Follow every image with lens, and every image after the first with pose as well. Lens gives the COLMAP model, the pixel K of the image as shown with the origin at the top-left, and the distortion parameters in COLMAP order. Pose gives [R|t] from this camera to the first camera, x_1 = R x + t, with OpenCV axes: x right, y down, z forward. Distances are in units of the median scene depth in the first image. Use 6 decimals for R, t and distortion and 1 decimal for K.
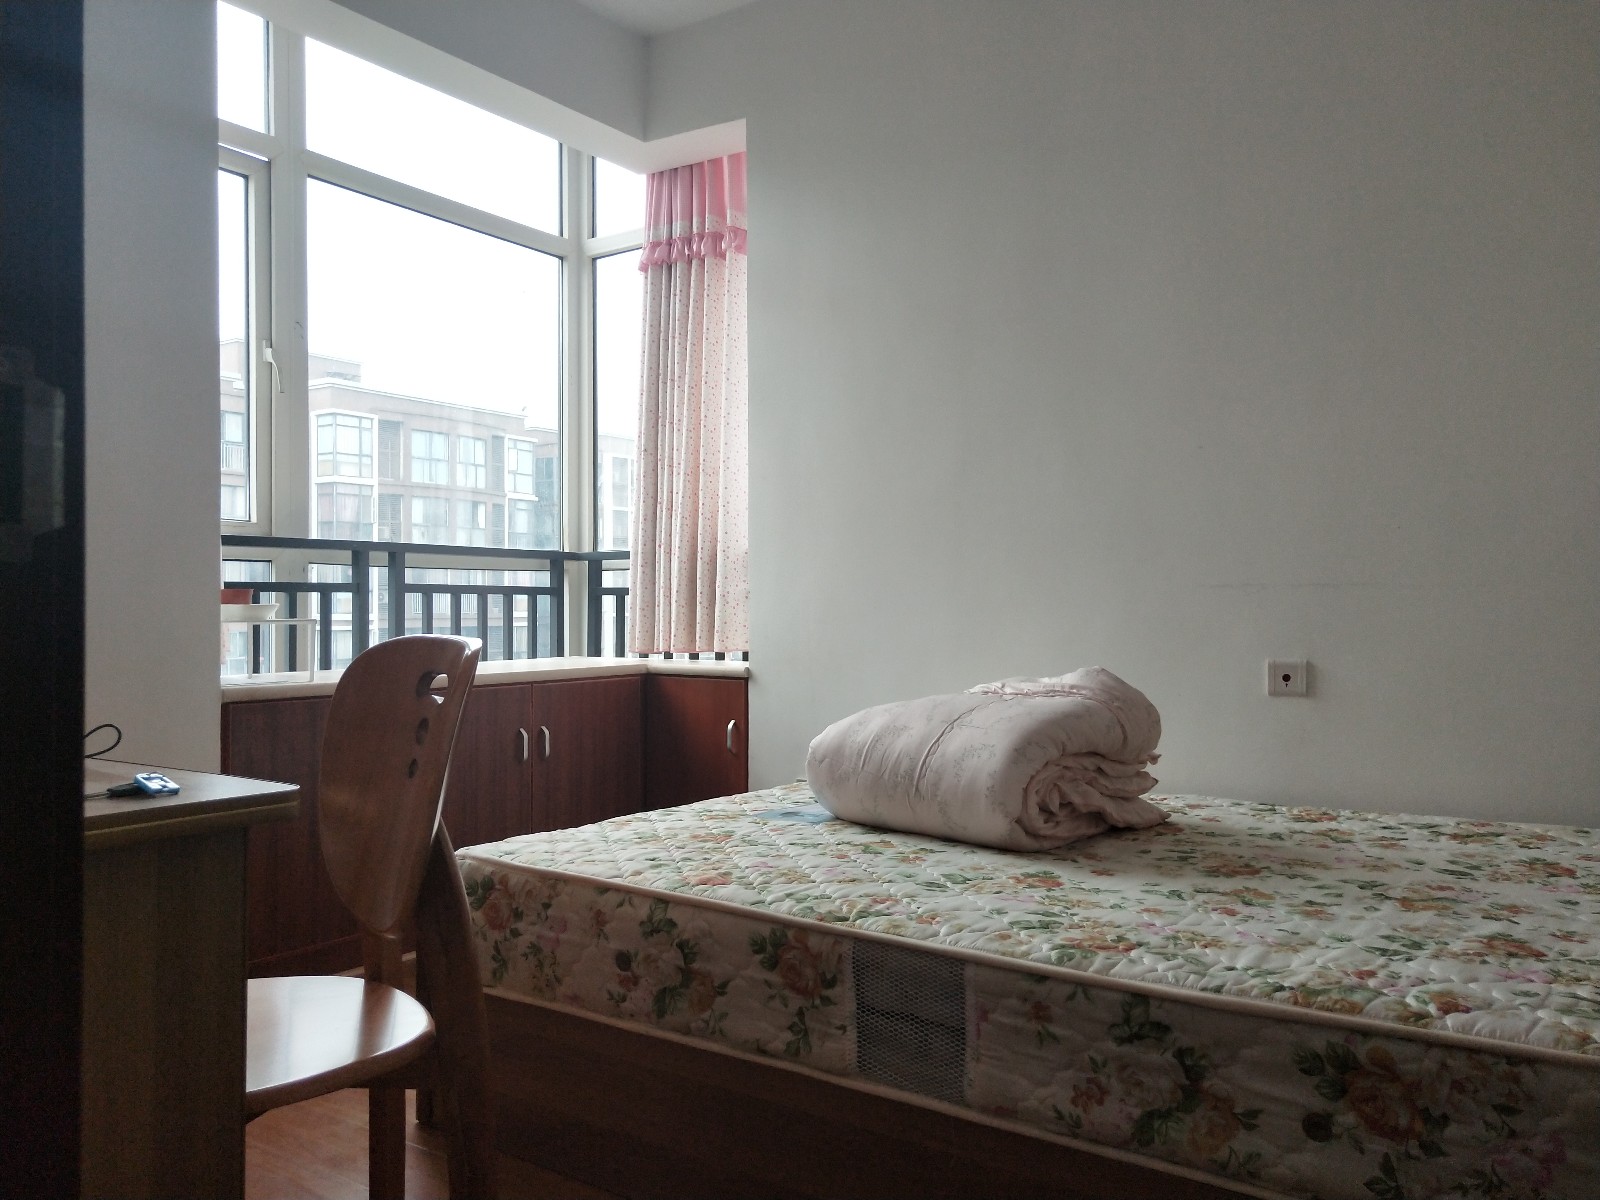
lens RADIAL K [[1215.2, 0, 804.7], [0, 1215.2, 598.0], [0, 0, 1]] dist [0.037995, -0.010041]
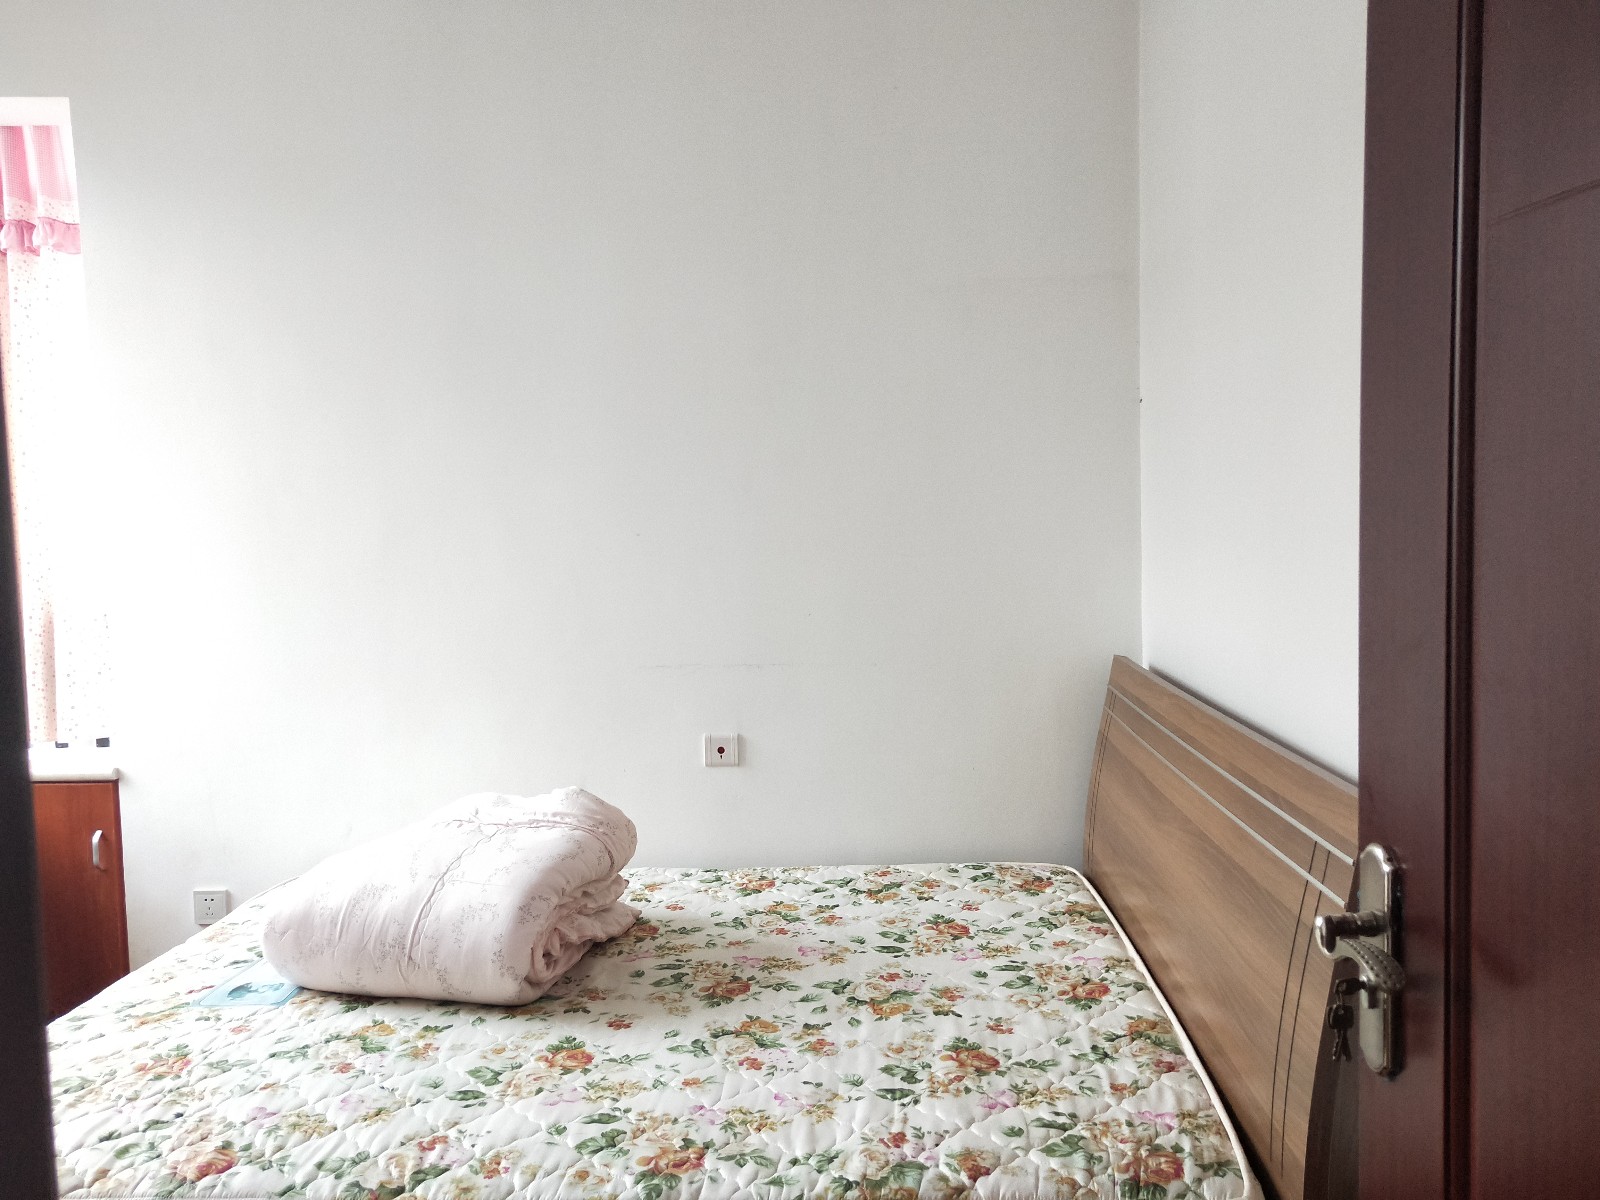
lens RADIAL K [[1215.2, 0, 804.7], [0, 1215.2, 598.0], [0, 0, 1]] dist [0.037995, -0.010041]
pose [[0.853647, -0.053946, 0.518051, -0.122762], [0.019317, 0.997217, 0.072012, -0.183546], [-0.520494, -0.051466, 0.852313, 0.048559]]
